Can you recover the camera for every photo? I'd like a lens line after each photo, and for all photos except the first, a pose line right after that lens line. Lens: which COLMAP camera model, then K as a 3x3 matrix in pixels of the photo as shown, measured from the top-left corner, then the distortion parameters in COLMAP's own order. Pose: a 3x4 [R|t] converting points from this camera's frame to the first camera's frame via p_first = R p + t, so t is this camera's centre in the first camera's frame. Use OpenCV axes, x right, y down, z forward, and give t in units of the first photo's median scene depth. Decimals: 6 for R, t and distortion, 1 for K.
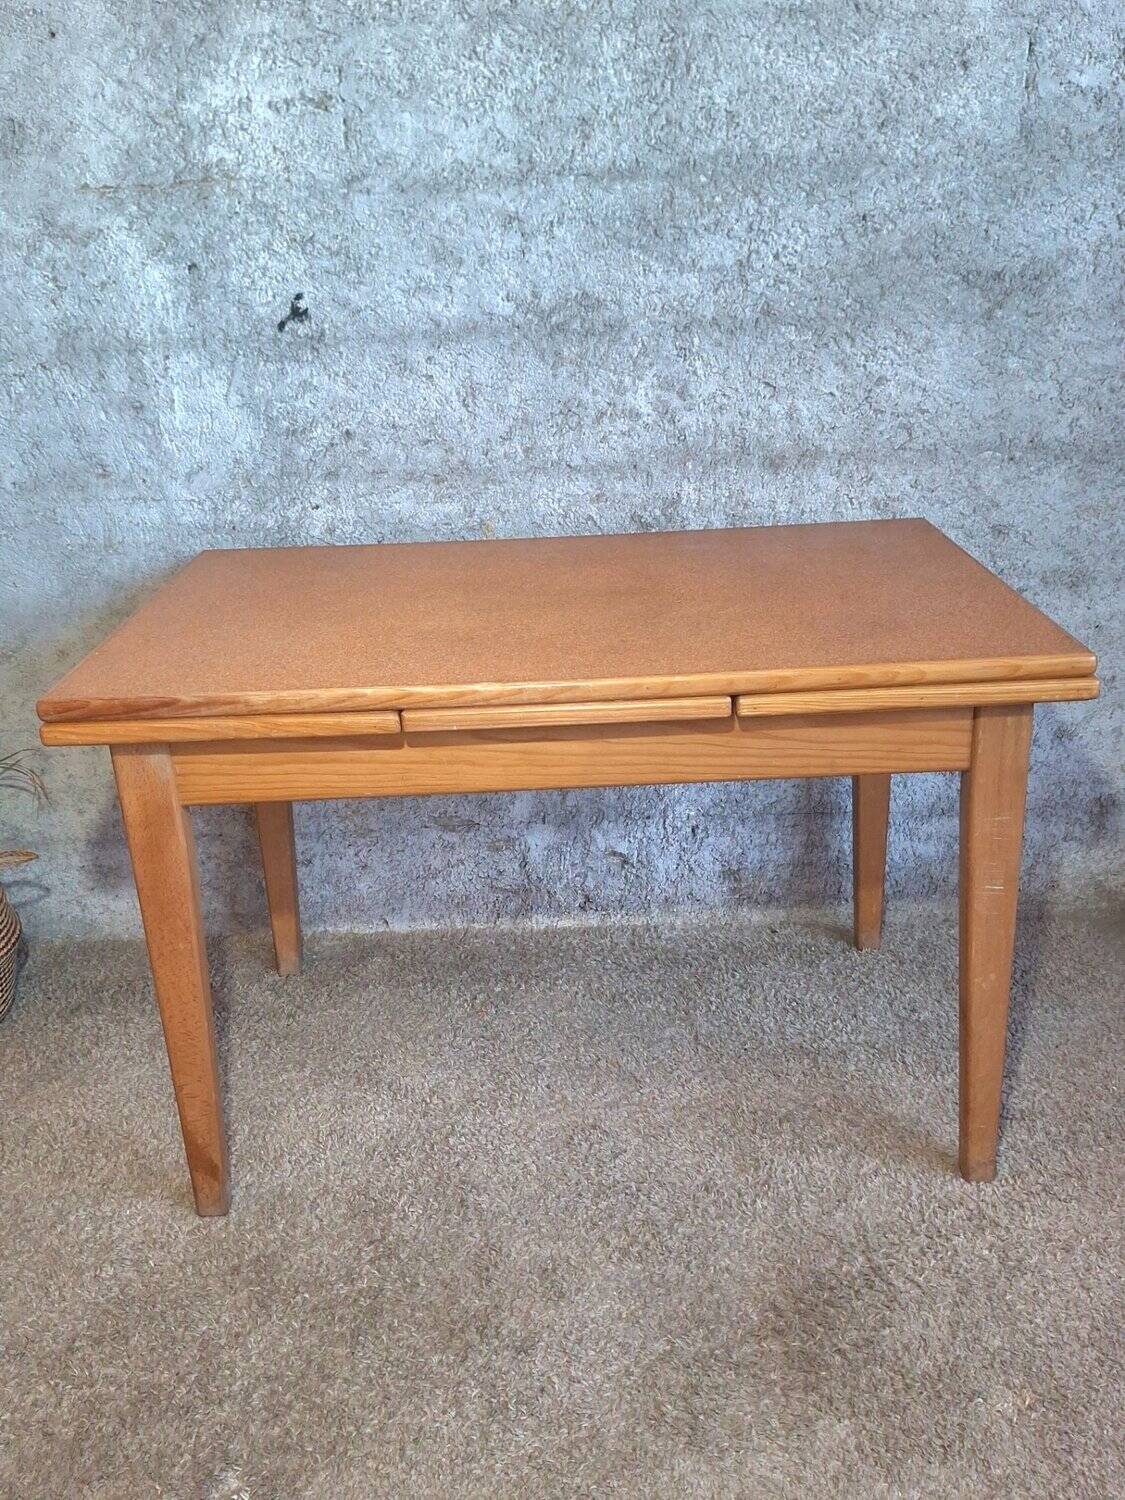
lens RADIAL K [[1366.5, 0, 566.7], [0, 1366.5, 797.9], [0, 0, 1]] dist [0.059836, -0.193801]
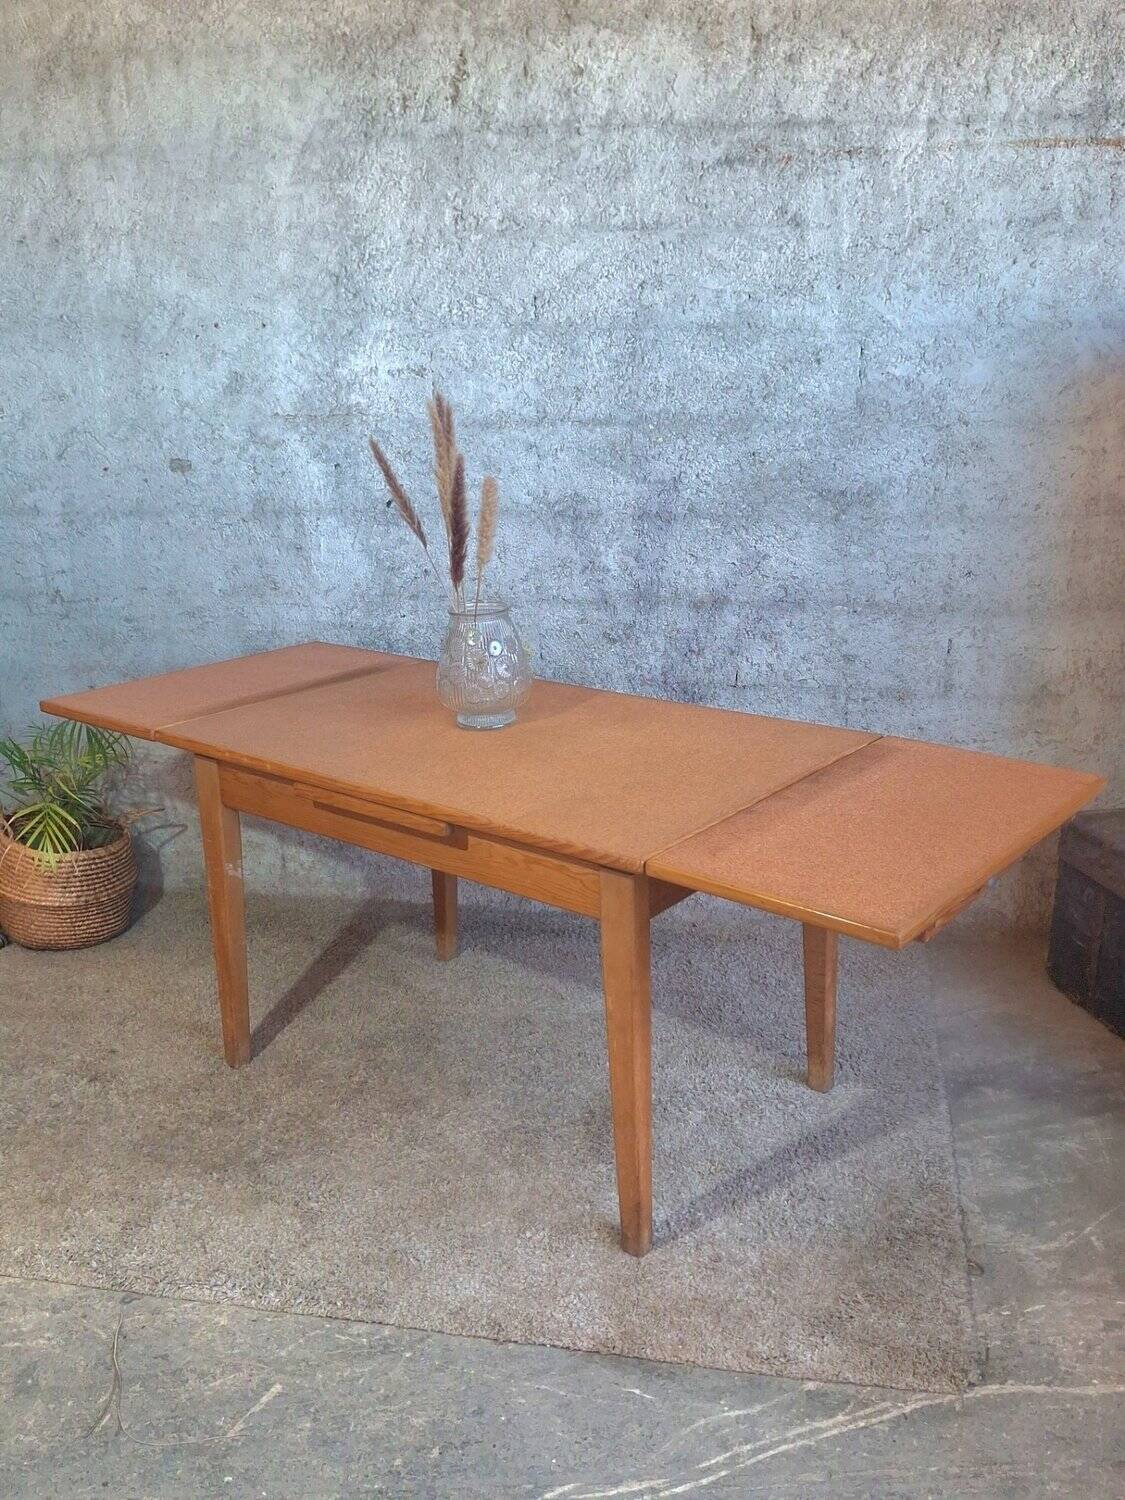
lens RADIAL K [[1366.5, 0, 580.8], [0, 1366.5, 781.7], [0, 0, 1]] dist [0.059836, -0.193801]
pose [[0.986355, 0.075536, -0.146281, 0.270481], [-0.088064, 0.992804, -0.081143, 0.086803], [0.139099, 0.092918, 0.985910, -0.510169]]
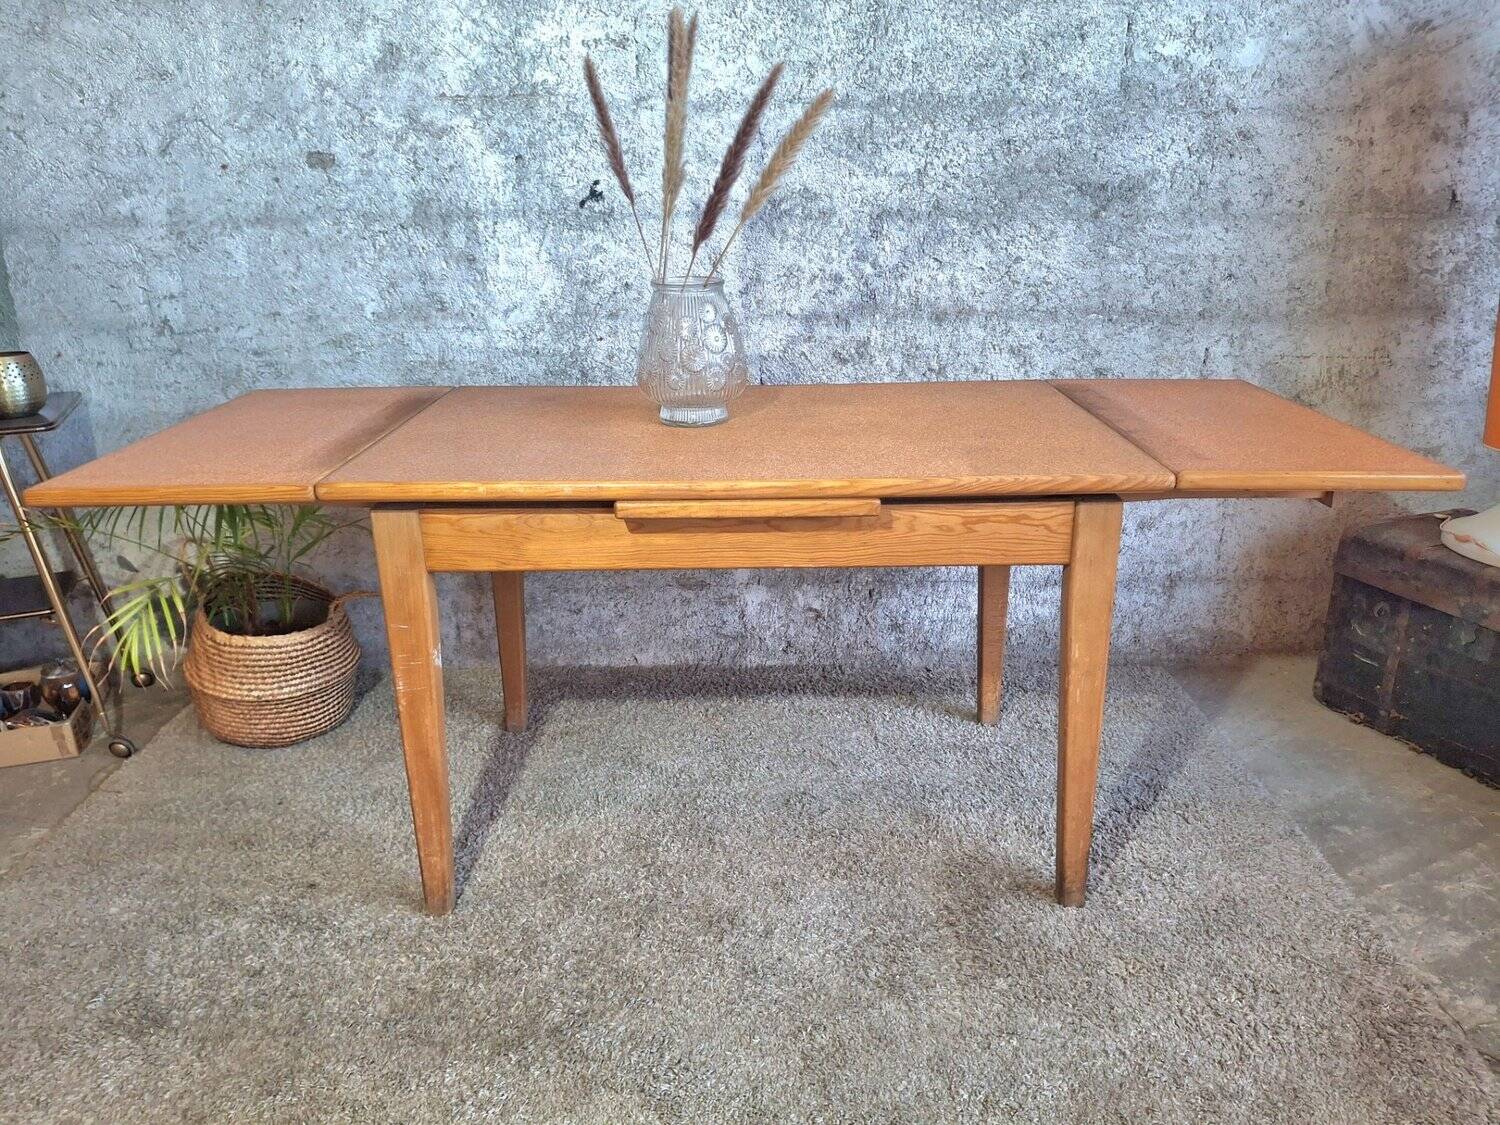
lens RADIAL K [[1112.5, 0, 768.1], [0, 1112.5, 579.7], [0, 0, 1]] dist [0.027906, -0.107087]
pose [[0.998714, 0.023881, 0.044732, -0.064708], [-0.021265, 0.998085, -0.058080, 0.088416], [-0.046034, 0.057054, 0.997309, -0.088668]]
